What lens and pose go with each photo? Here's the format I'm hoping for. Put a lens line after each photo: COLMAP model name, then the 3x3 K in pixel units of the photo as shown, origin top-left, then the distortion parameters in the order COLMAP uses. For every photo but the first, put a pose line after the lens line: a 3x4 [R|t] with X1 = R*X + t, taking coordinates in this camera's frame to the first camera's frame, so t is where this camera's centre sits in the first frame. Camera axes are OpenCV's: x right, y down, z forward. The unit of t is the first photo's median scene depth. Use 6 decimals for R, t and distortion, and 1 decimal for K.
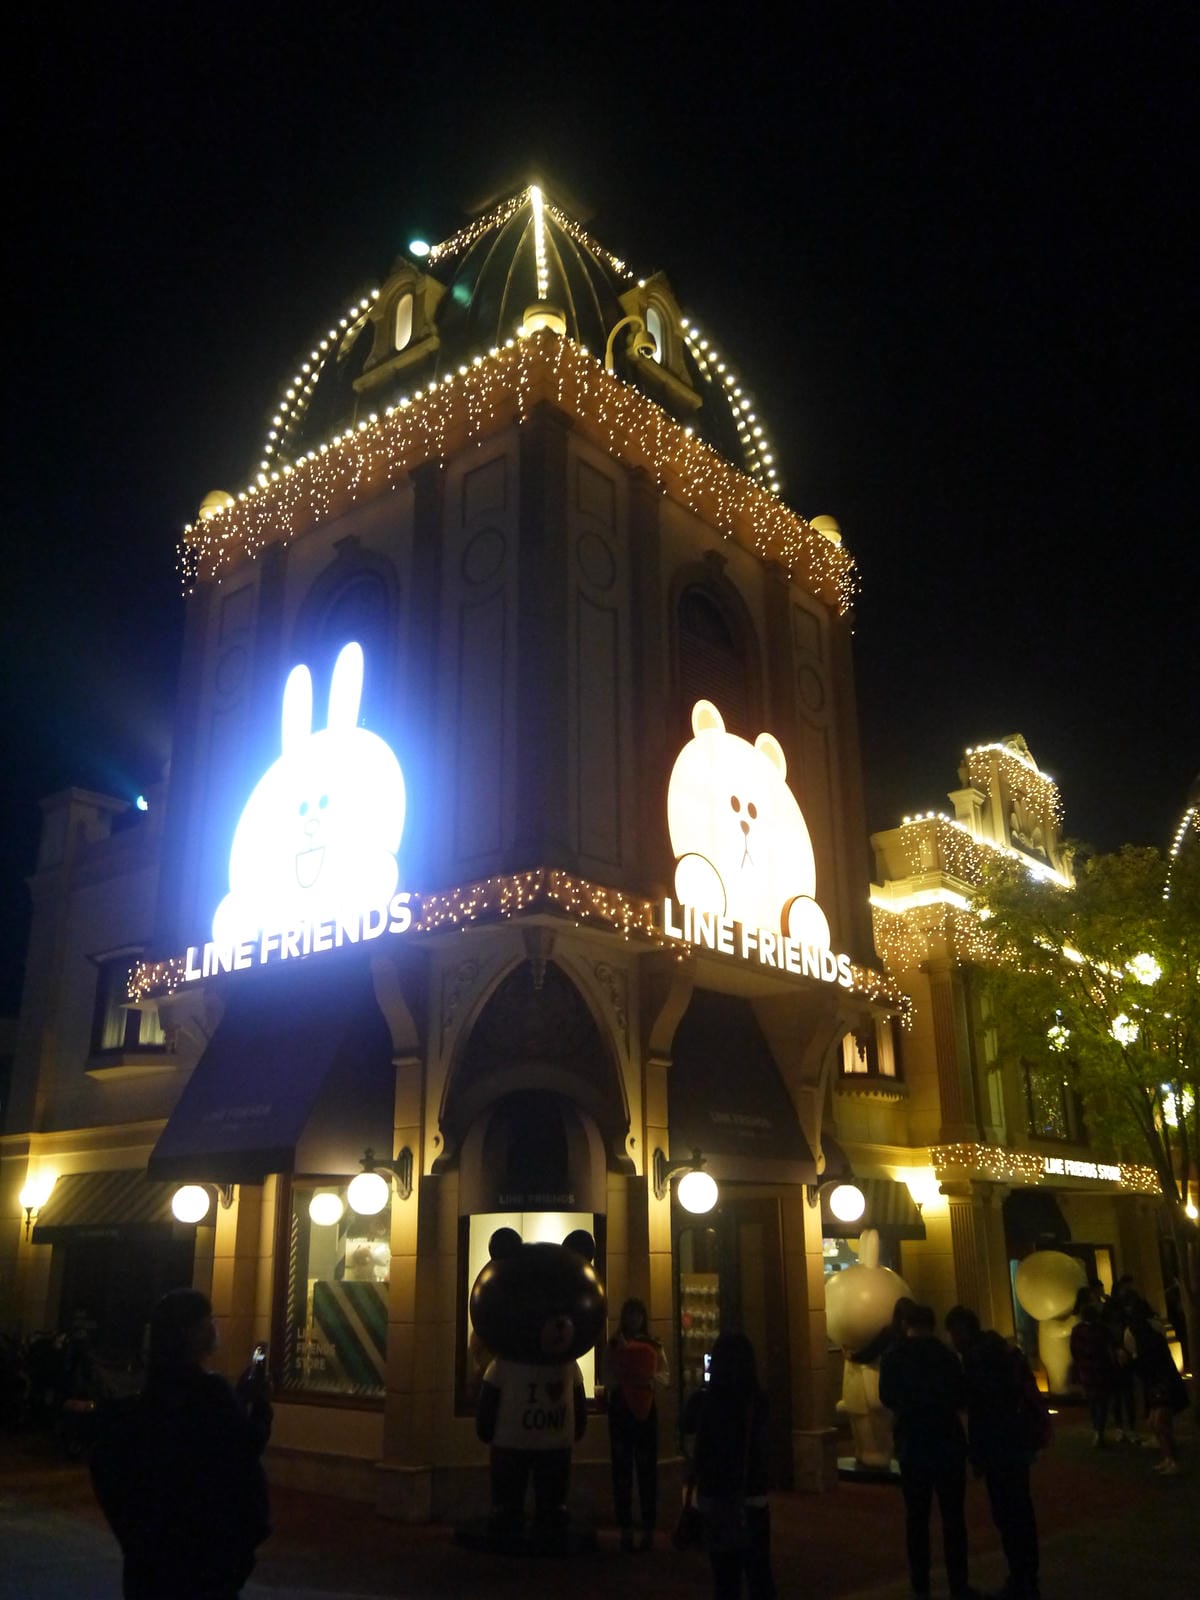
lens RADIAL K [[1311.4, 0, 600.0], [0, 1311.4, 800.0], [0, 0, 1]] dist [-0.025565, -0.006095]
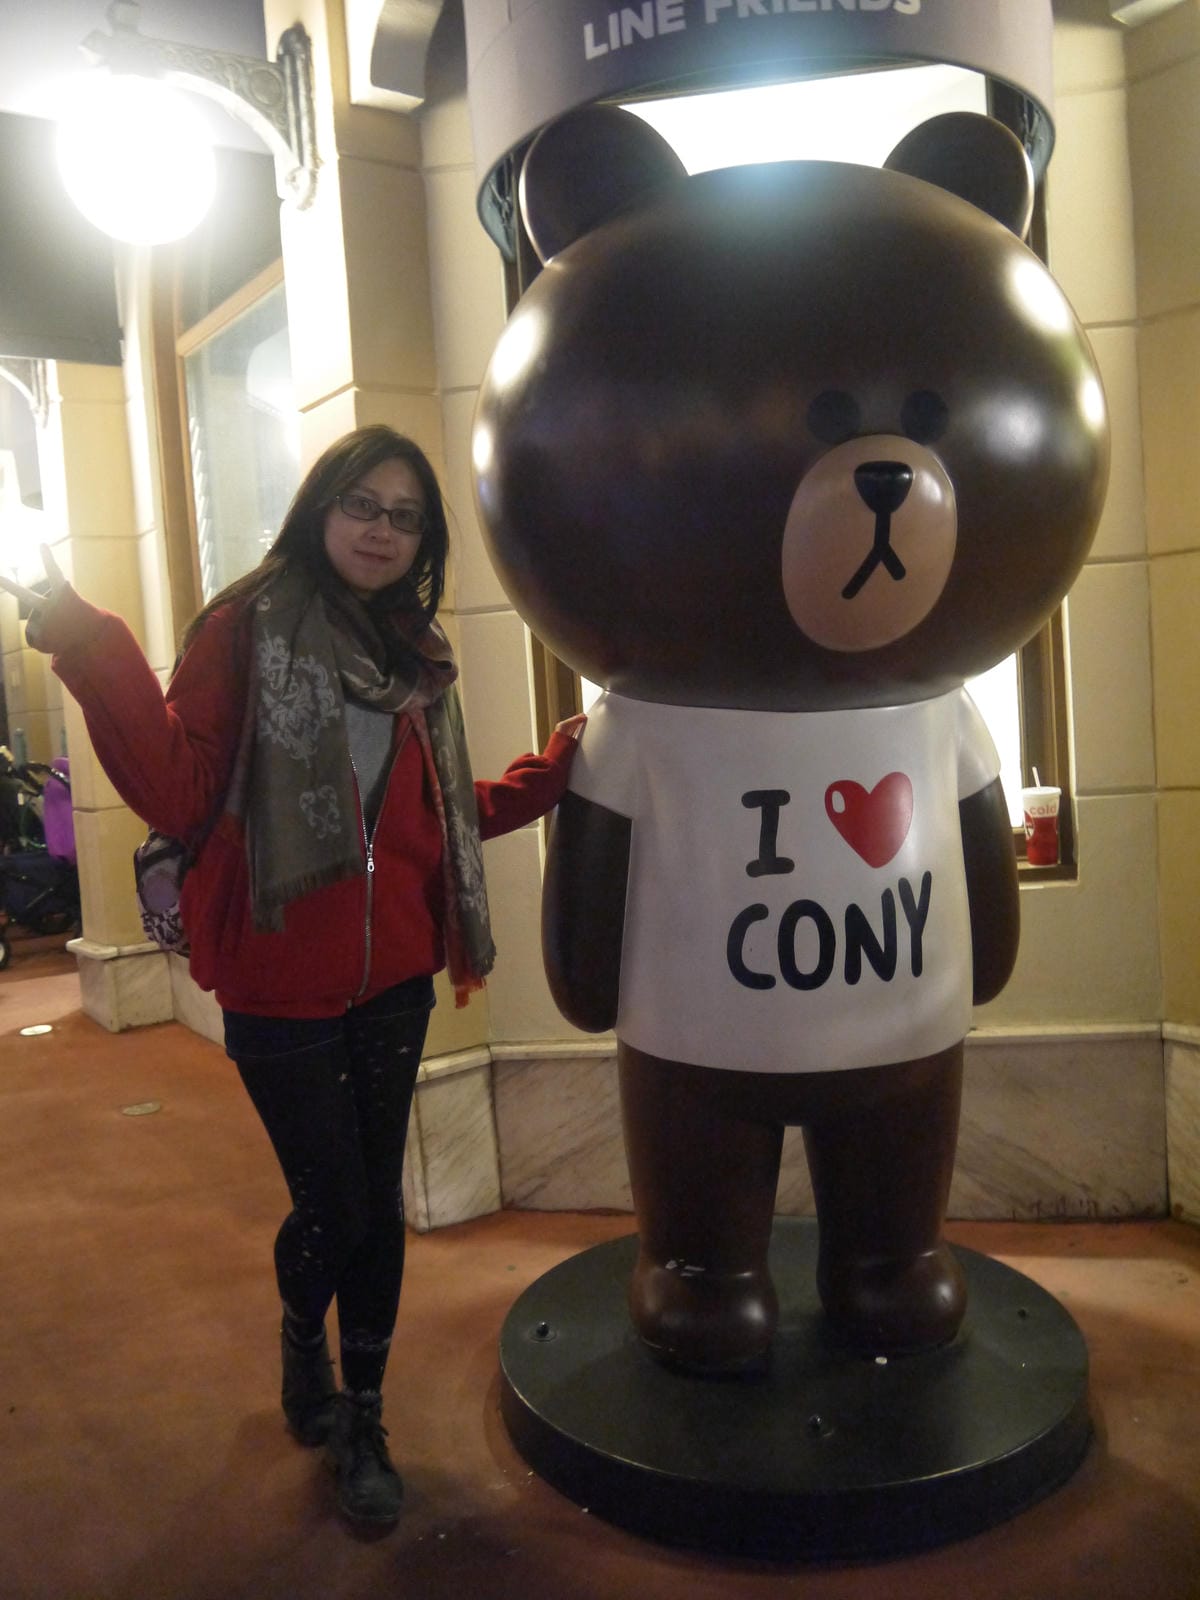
lens RADIAL K [[1311.4, 0, 600.0], [0, 1311.4, 800.0], [0, 0, 1]] dist [-0.025565, -0.006095]
pose [[0.967833, -0.038469, -0.248635, -0.025063], [0.142213, 0.898868, 0.414502, 0.359389], [0.207544, -0.436527, 0.875425, 0.812792]]
